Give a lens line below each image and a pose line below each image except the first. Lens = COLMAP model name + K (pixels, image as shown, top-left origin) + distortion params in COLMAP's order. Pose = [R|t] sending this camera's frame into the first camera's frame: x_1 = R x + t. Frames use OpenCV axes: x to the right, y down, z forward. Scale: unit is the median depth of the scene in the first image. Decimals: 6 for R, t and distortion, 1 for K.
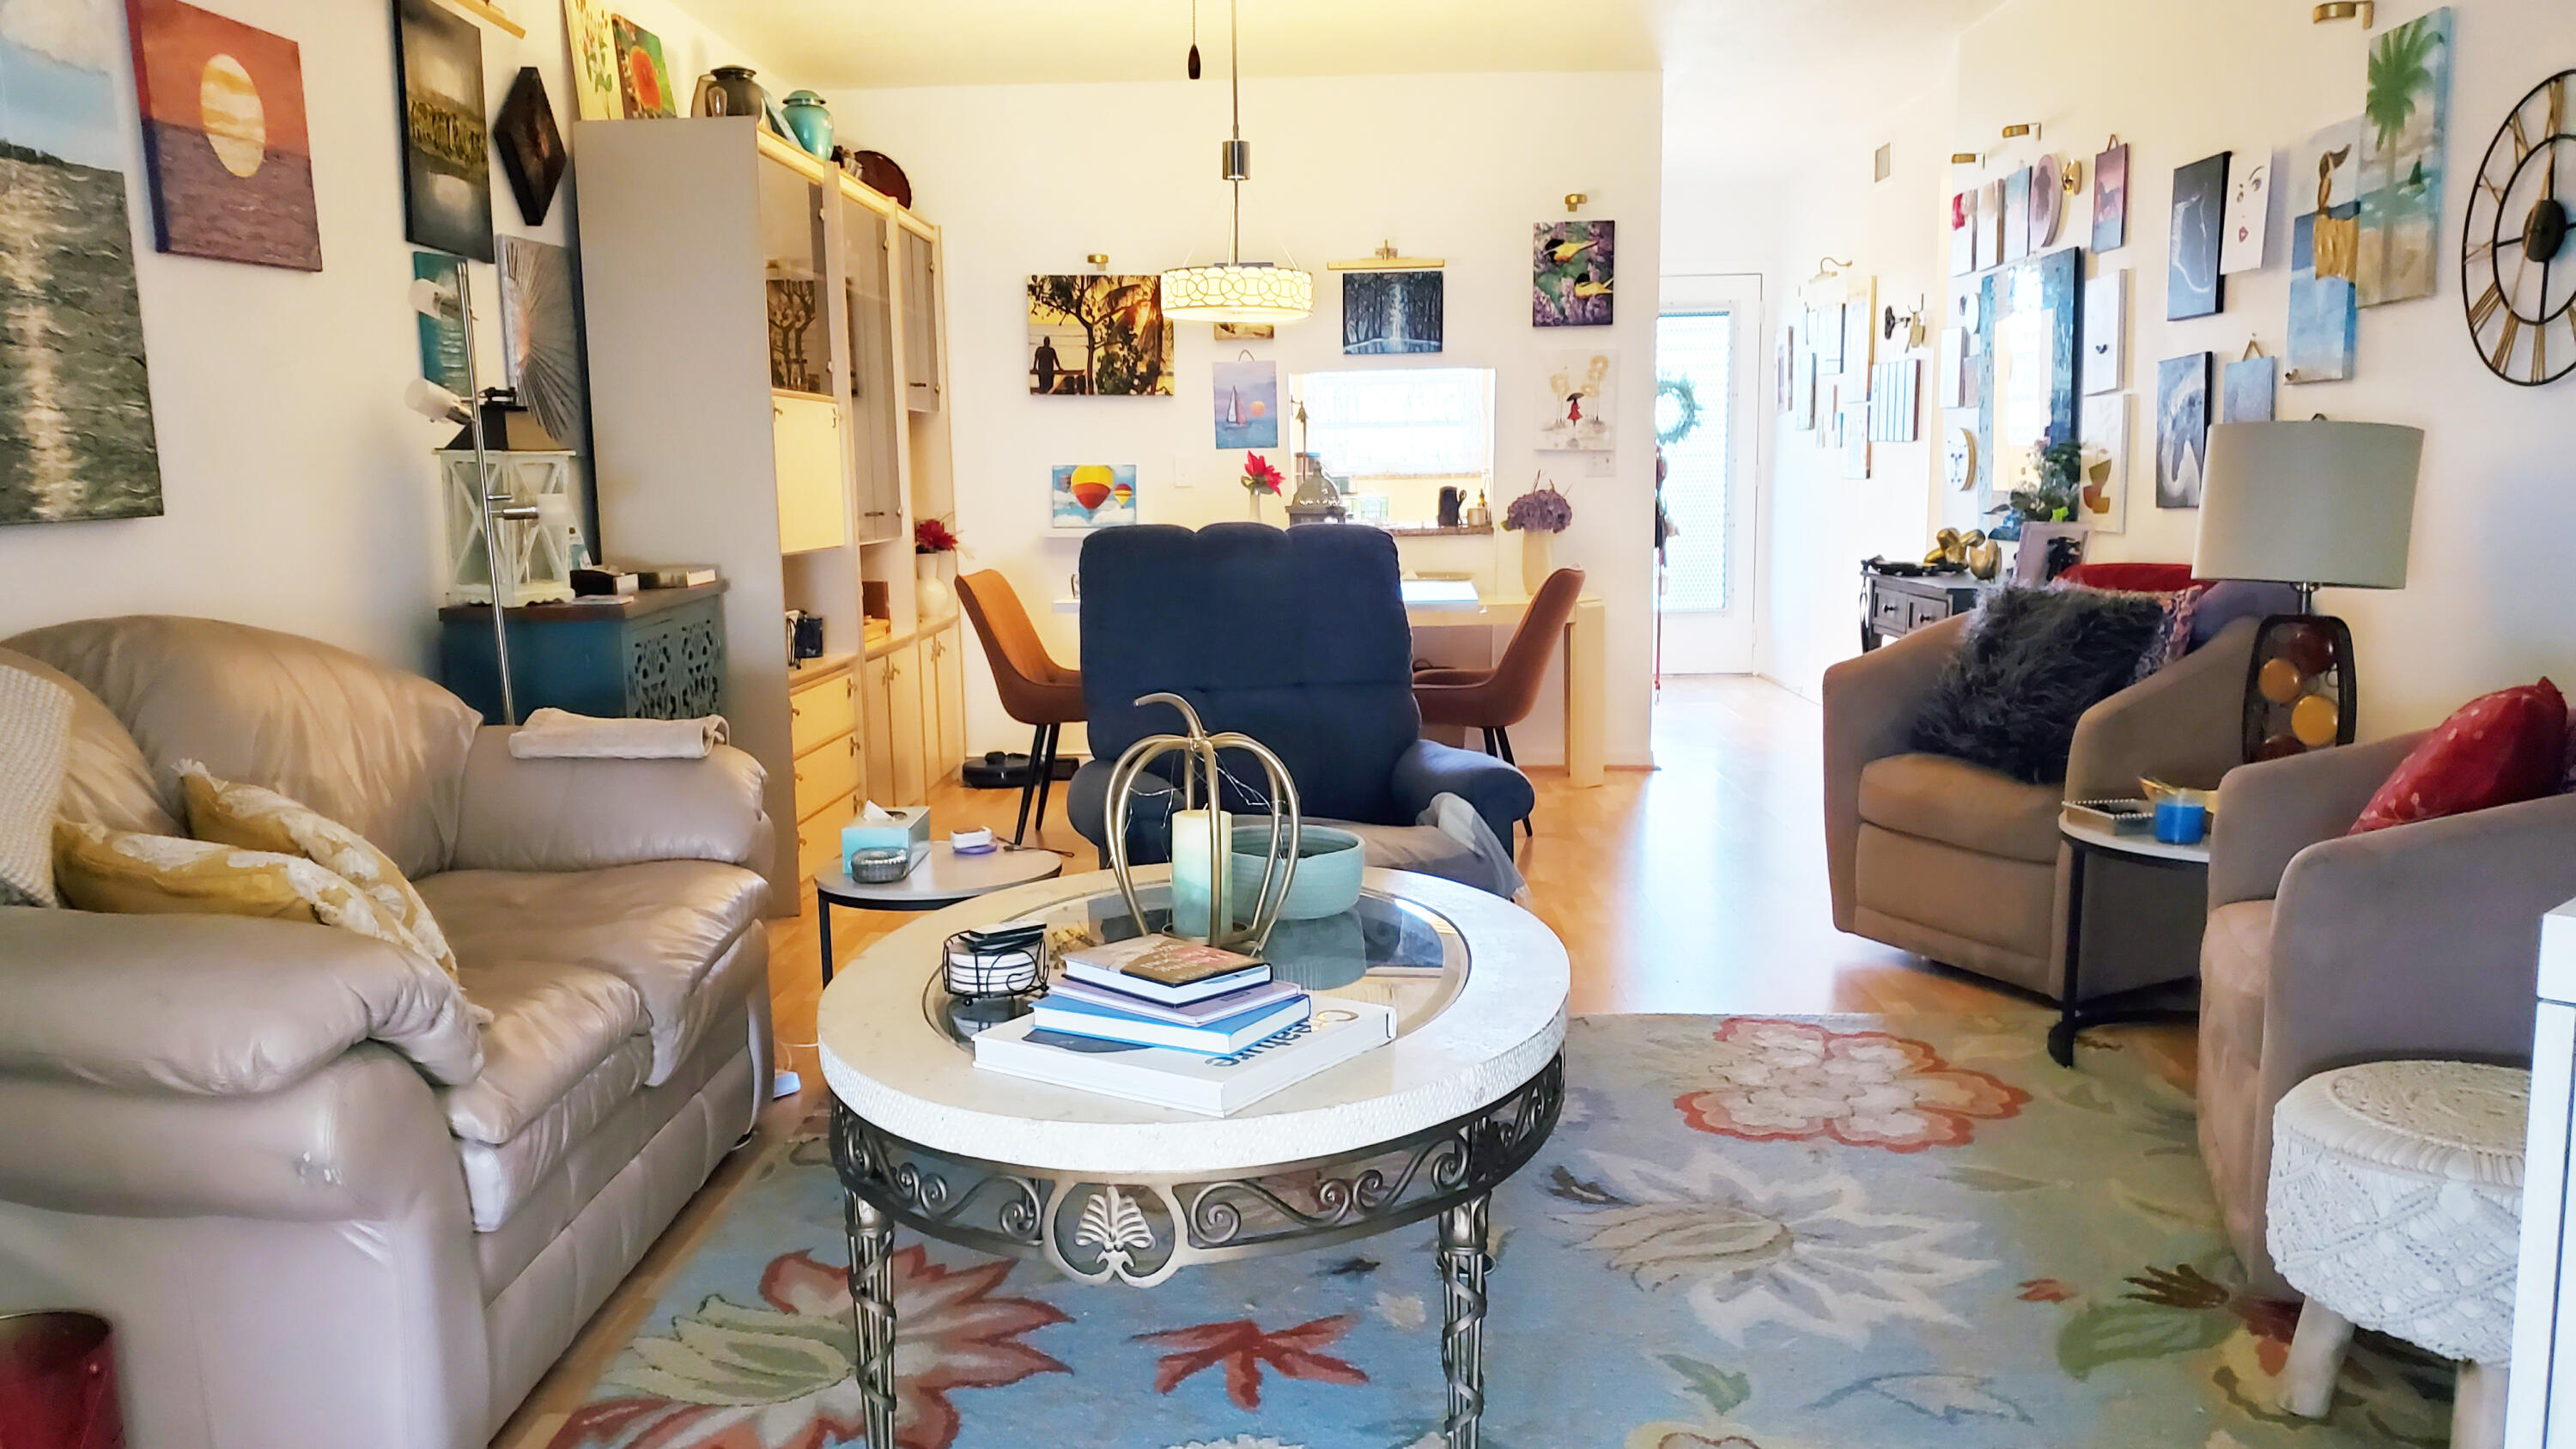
lens RADIAL K [[1978.4, 0, 1286.2], [0, 1978.4, 798.5], [0, 0, 1]] dist [-0.000221, -0.000731]
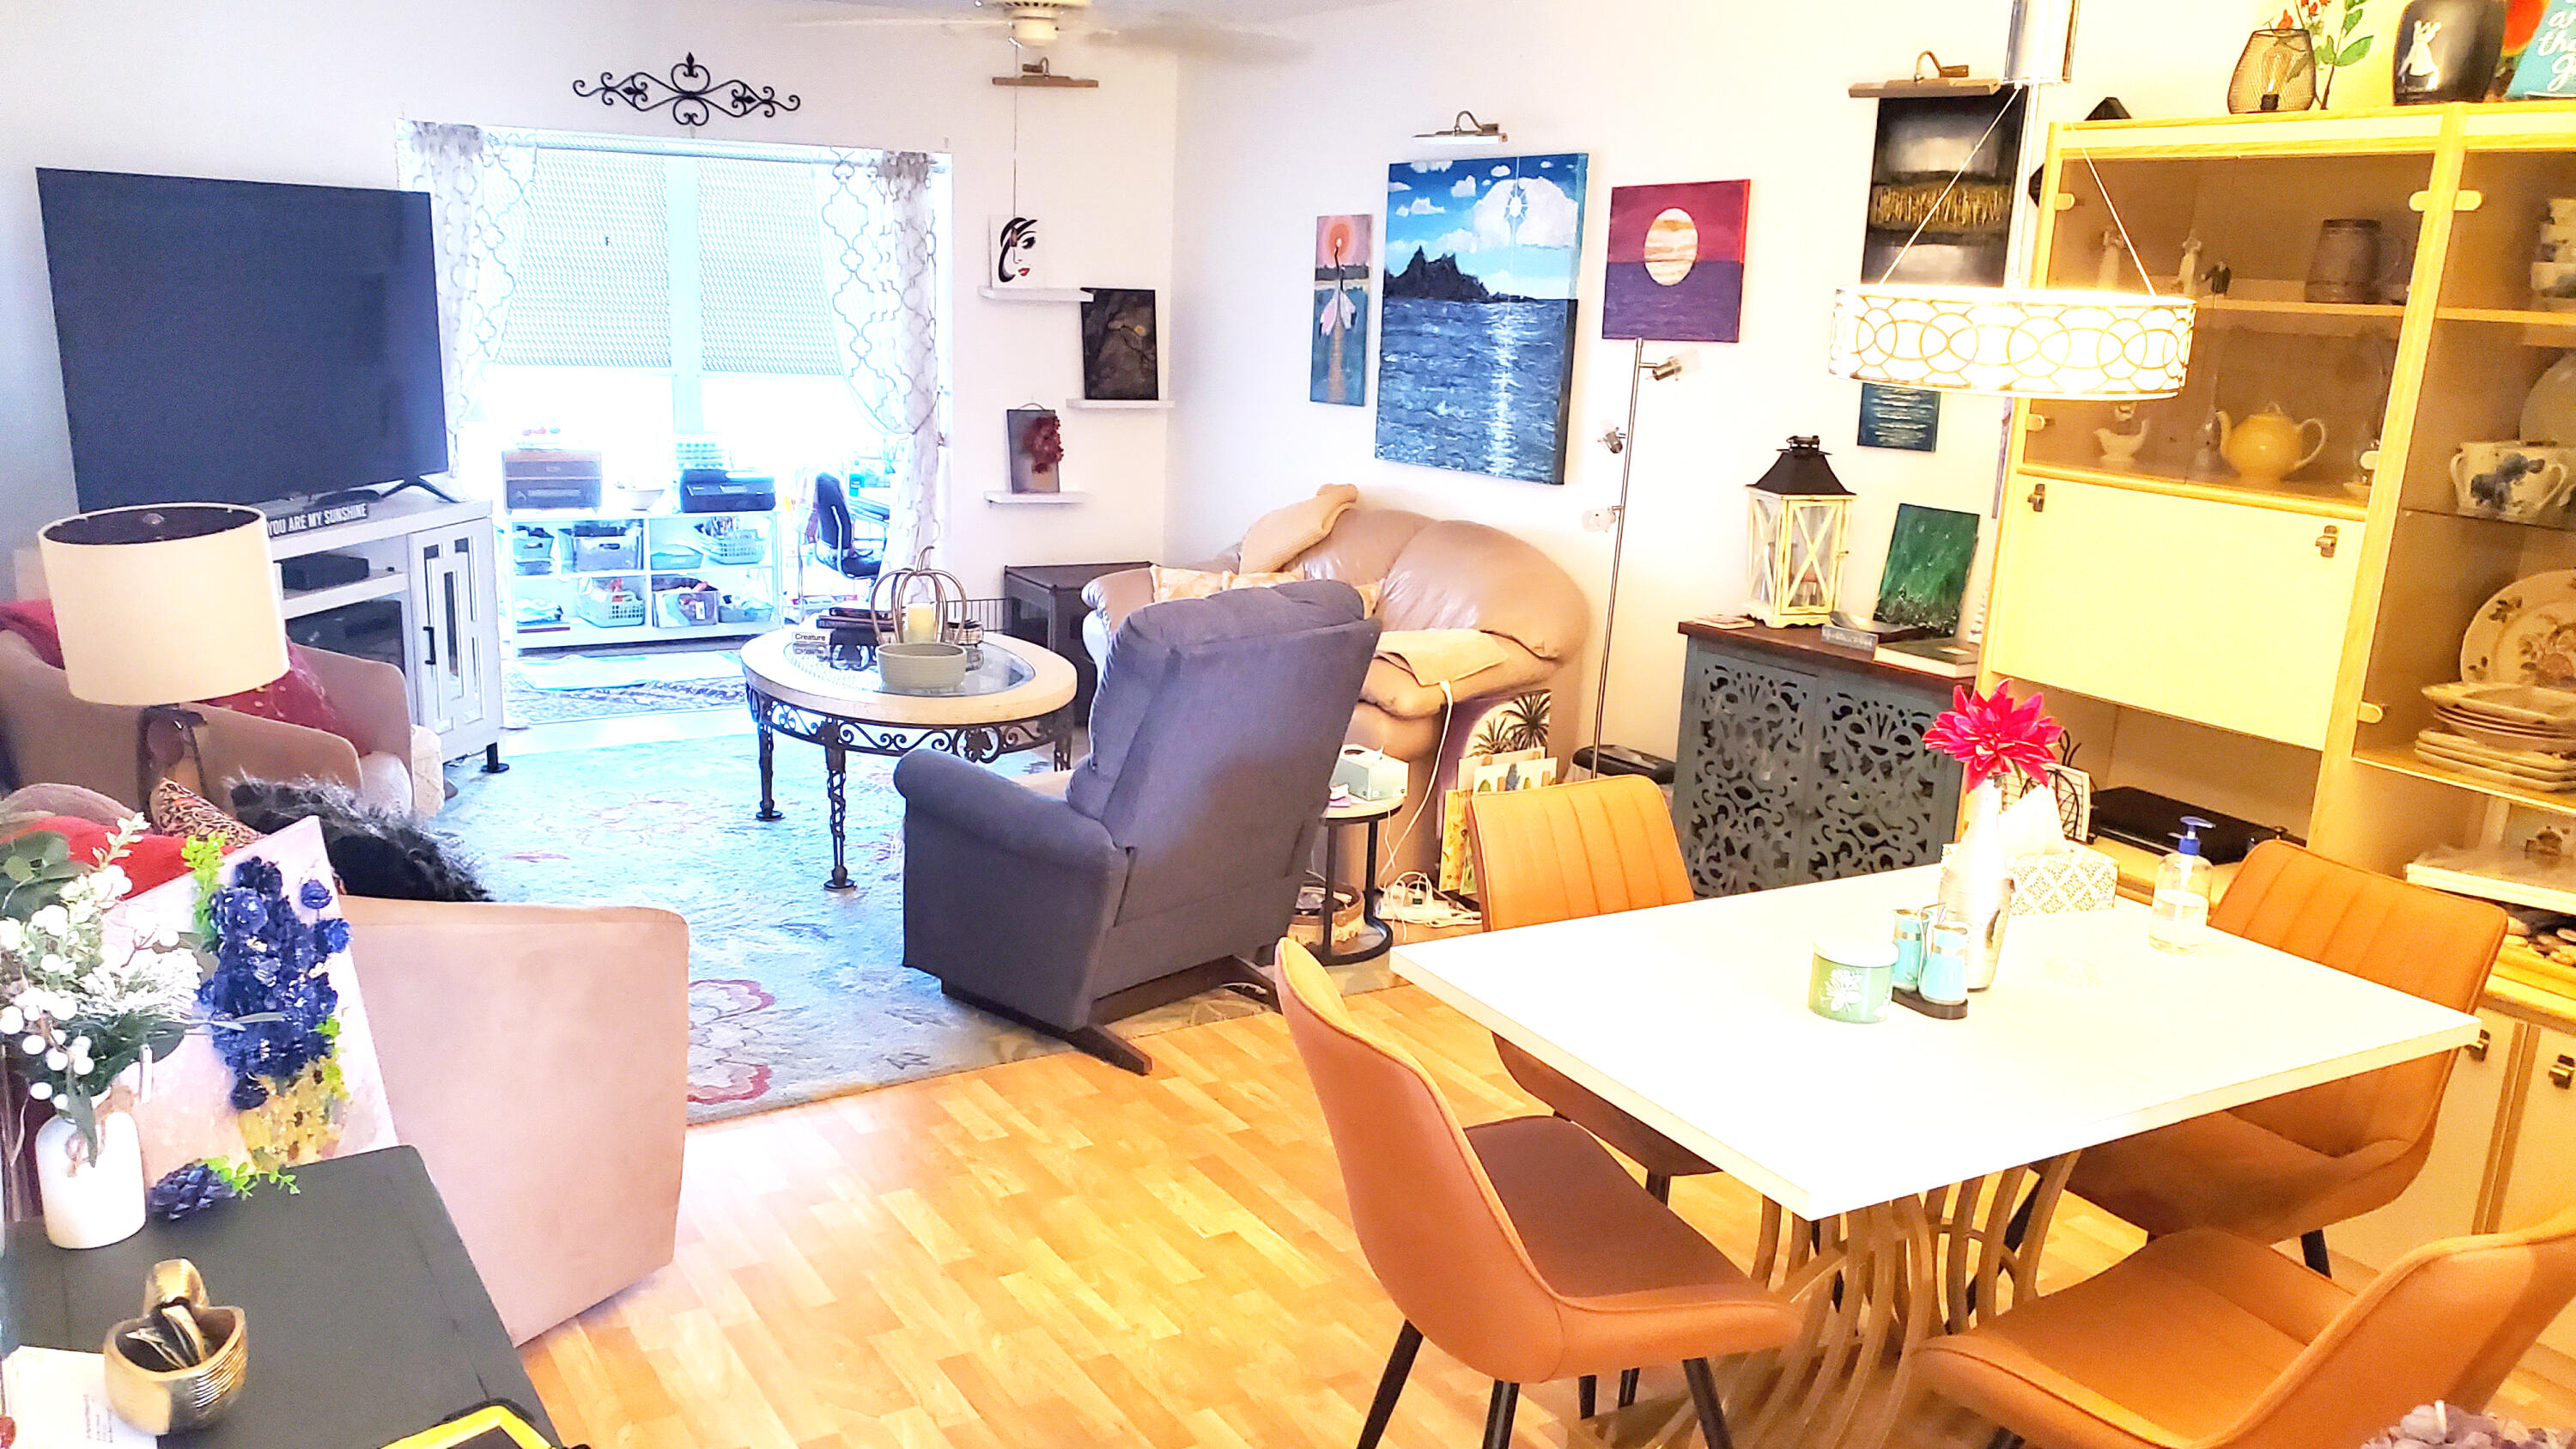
lens RADIAL K [[2092.9, 0, 1269.1], [0, 2092.9, 799.8], [0, 0, 1]] dist [0.127362, -0.190933]
pose [[-0.836507, 0.128595, -0.532653, 0.776712], [-0.109163, 0.913478, 0.391970, -0.647889], [0.536973, 0.386032, -0.750093, 2.576036]]
